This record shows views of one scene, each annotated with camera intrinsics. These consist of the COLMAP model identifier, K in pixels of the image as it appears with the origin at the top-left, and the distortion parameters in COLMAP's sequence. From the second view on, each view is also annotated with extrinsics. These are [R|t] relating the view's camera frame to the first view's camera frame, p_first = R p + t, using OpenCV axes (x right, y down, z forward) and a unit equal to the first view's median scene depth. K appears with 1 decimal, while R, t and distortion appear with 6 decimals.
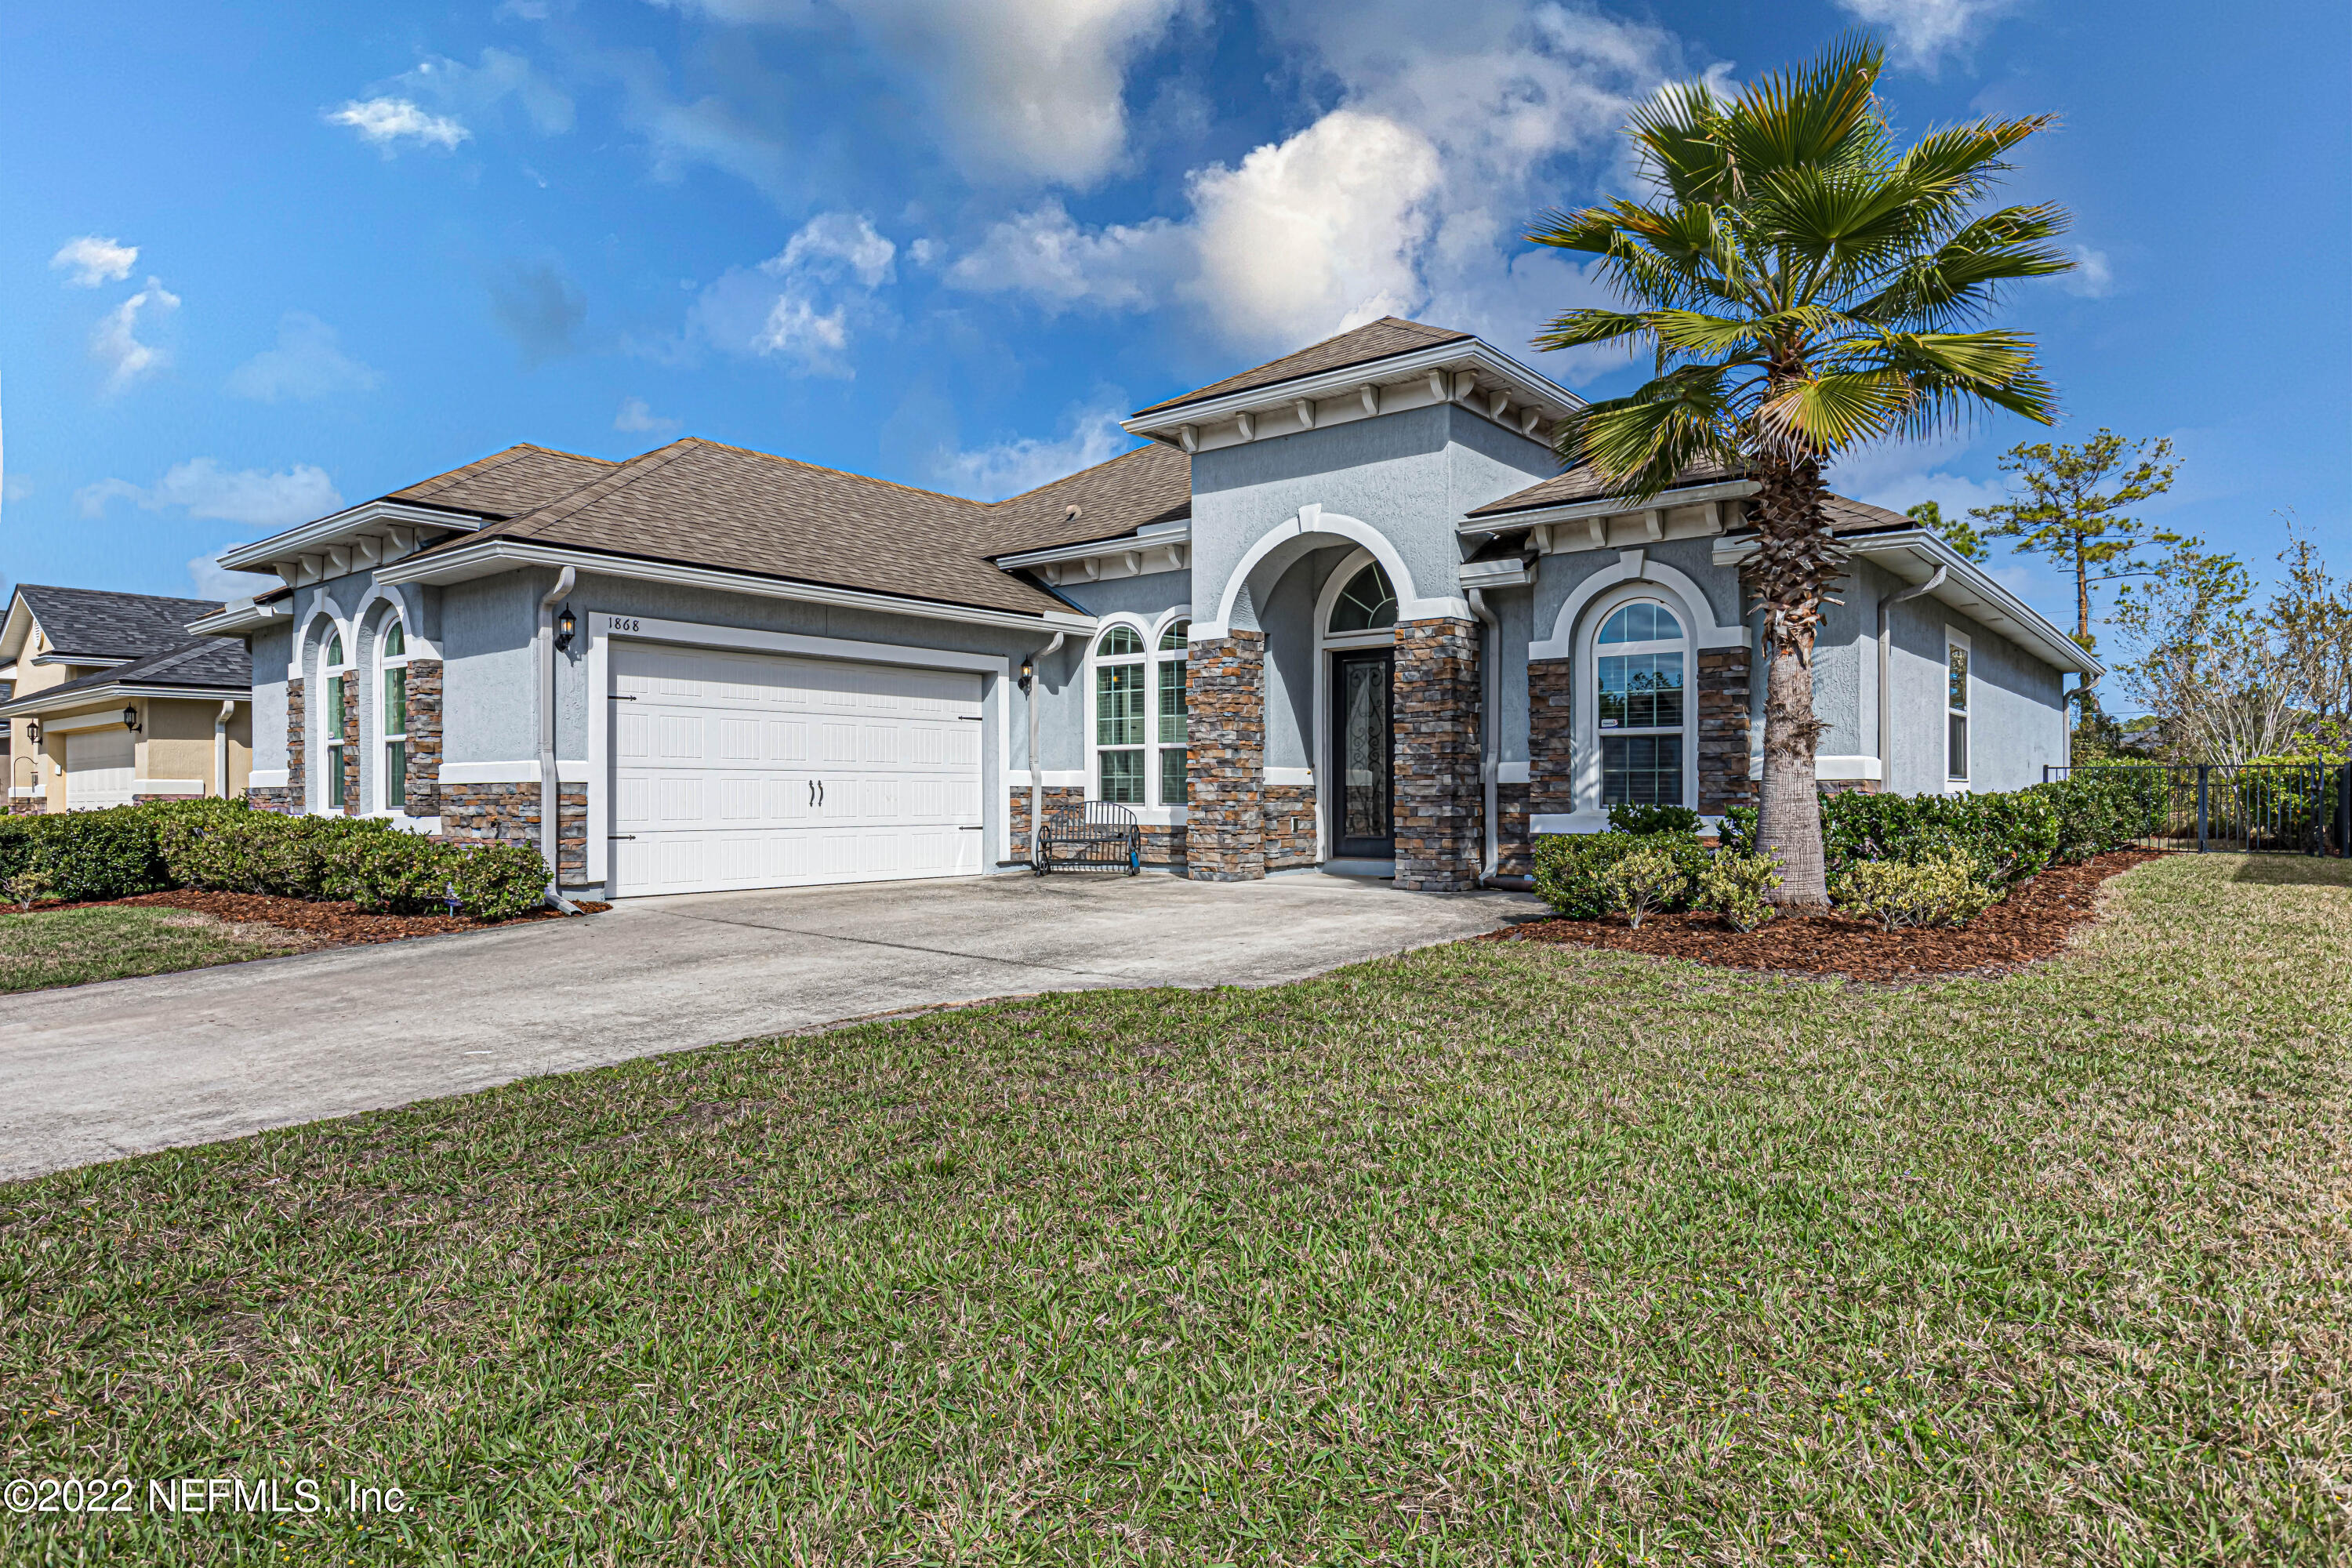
lens RADIAL K [[1337.0, 0, 1175.3], [0, 1337.0, 787.0], [0, 0, 1]] dist [0.000421, 0.000014]
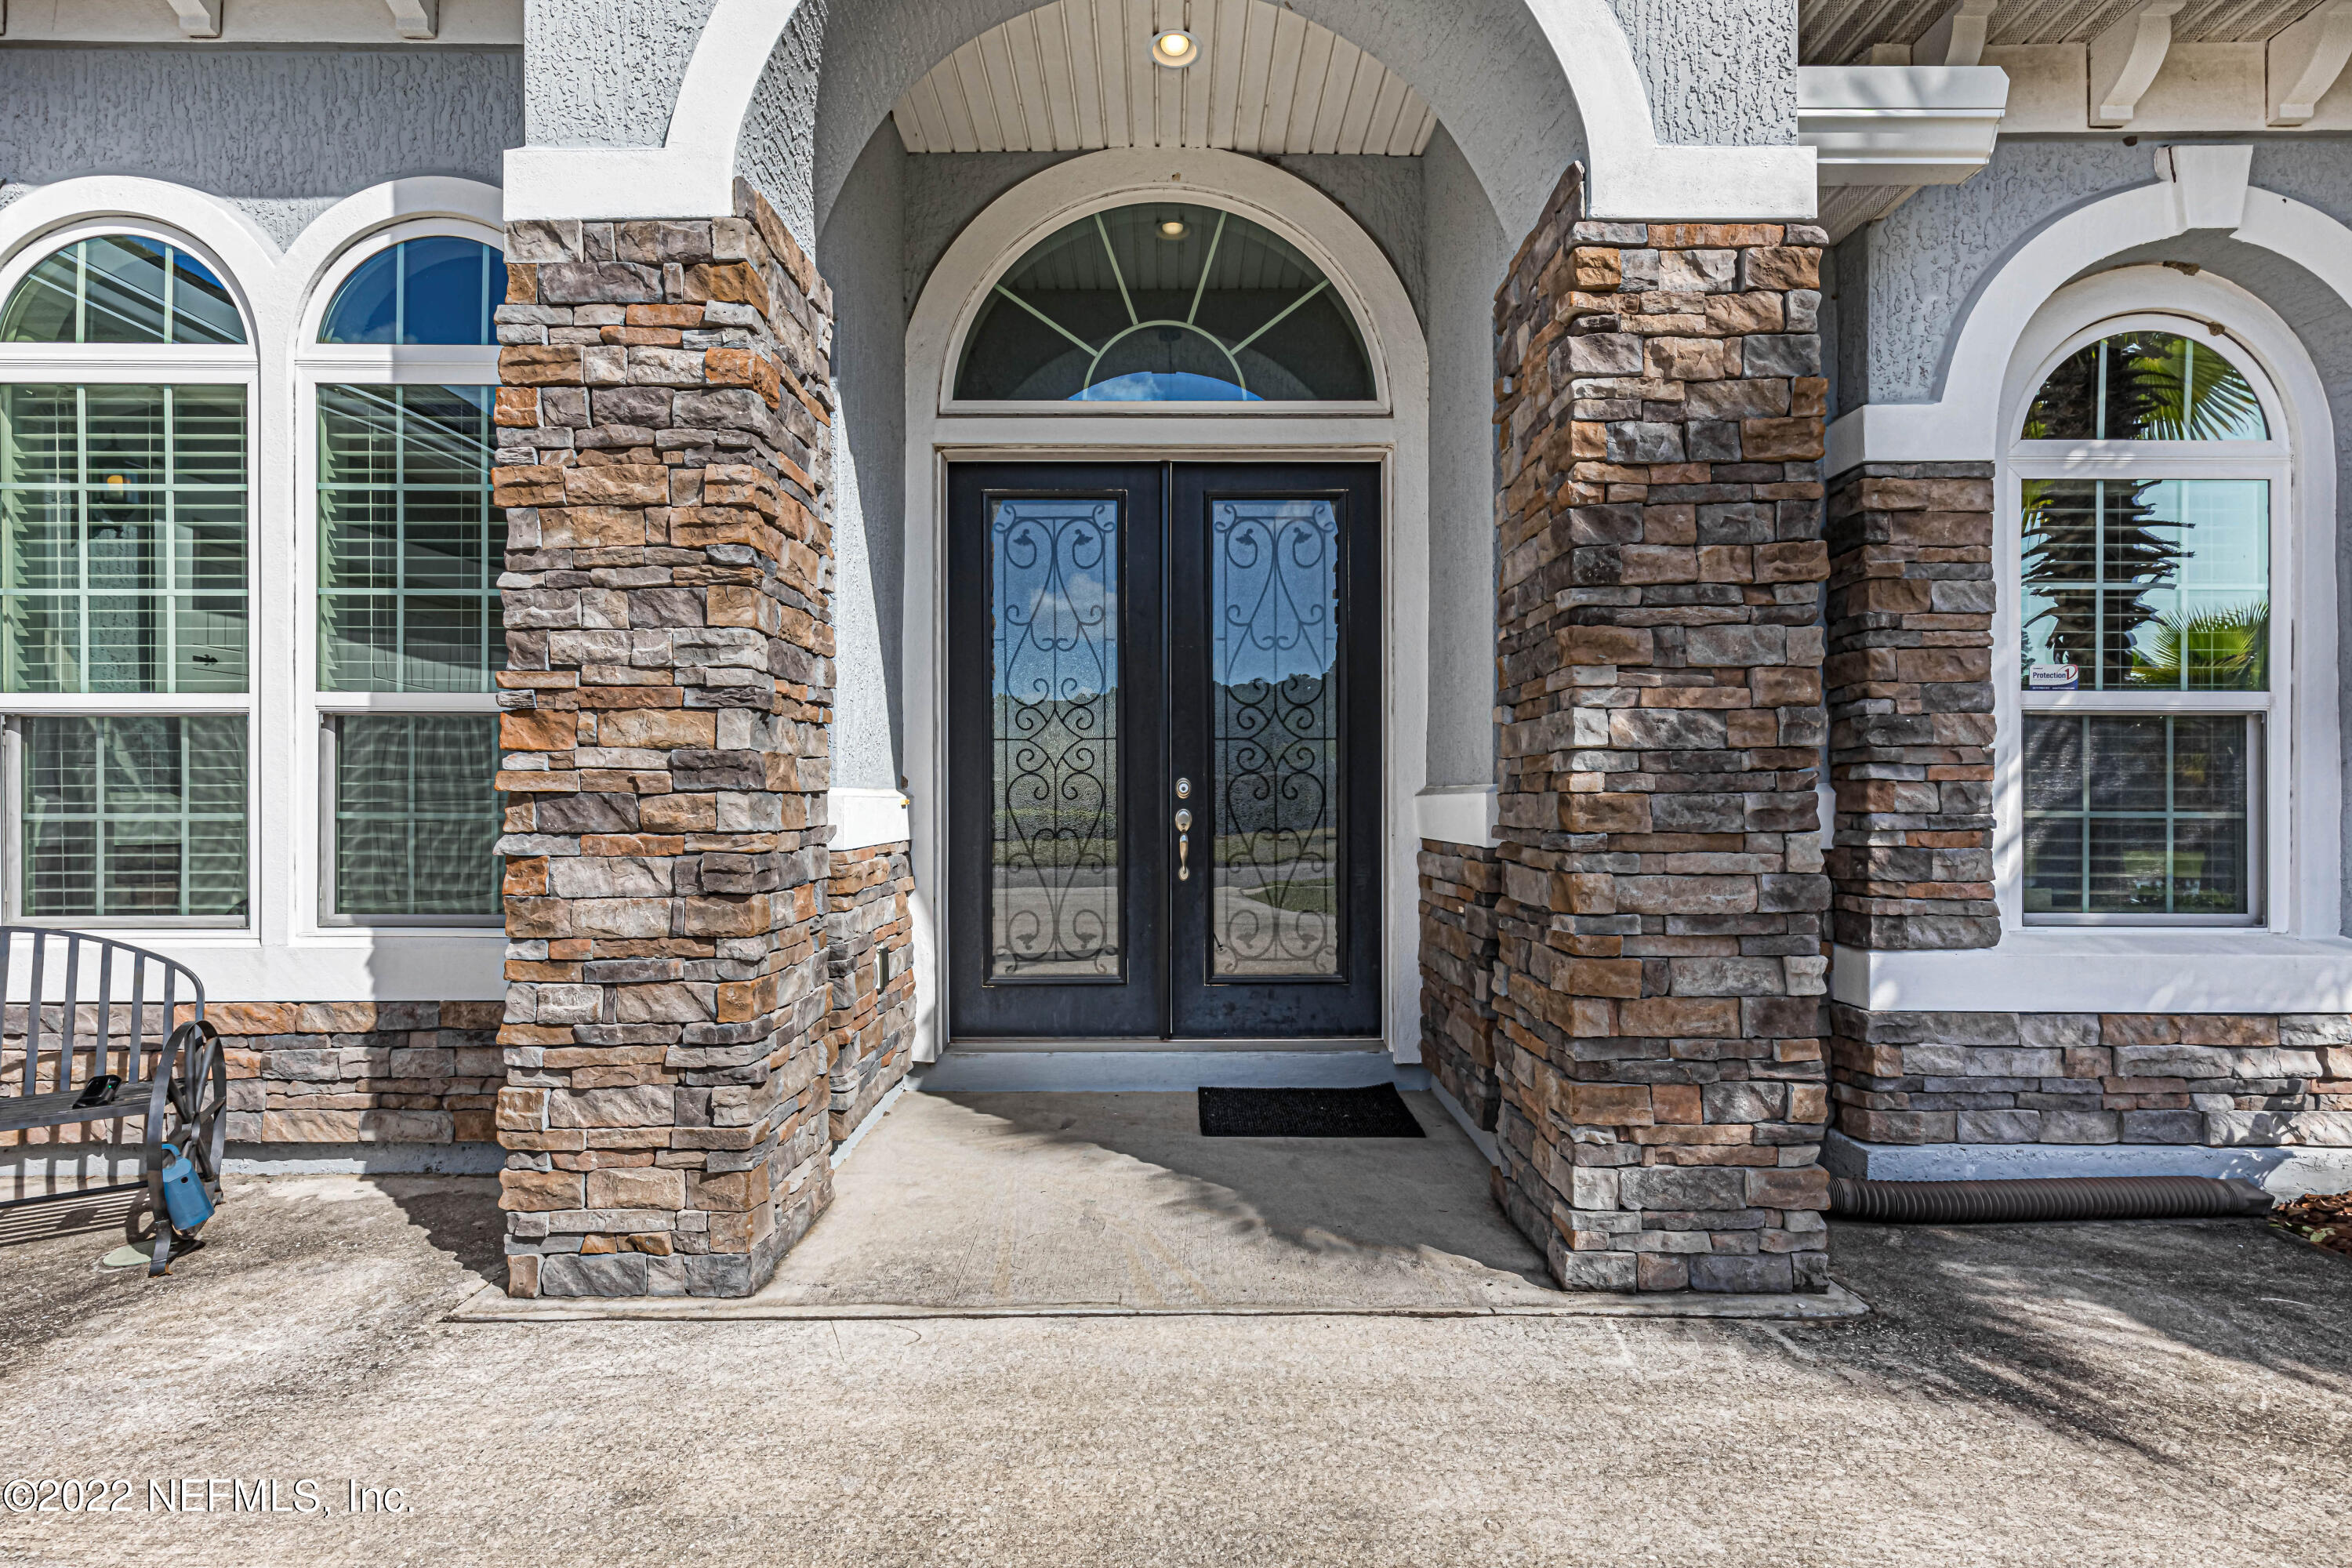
lens RADIAL K [[1057.4, 0, 1165.7], [0, 1057.4, 793.8], [0, 0, 1]] dist [0.000158, 0.000384]
pose [[0.770837, 0.001610, 0.637031, -0.017824], [-0.003726, 0.999991, 0.001981, -0.014372], [-0.637022, -0.003901, 0.770836, 0.796822]]
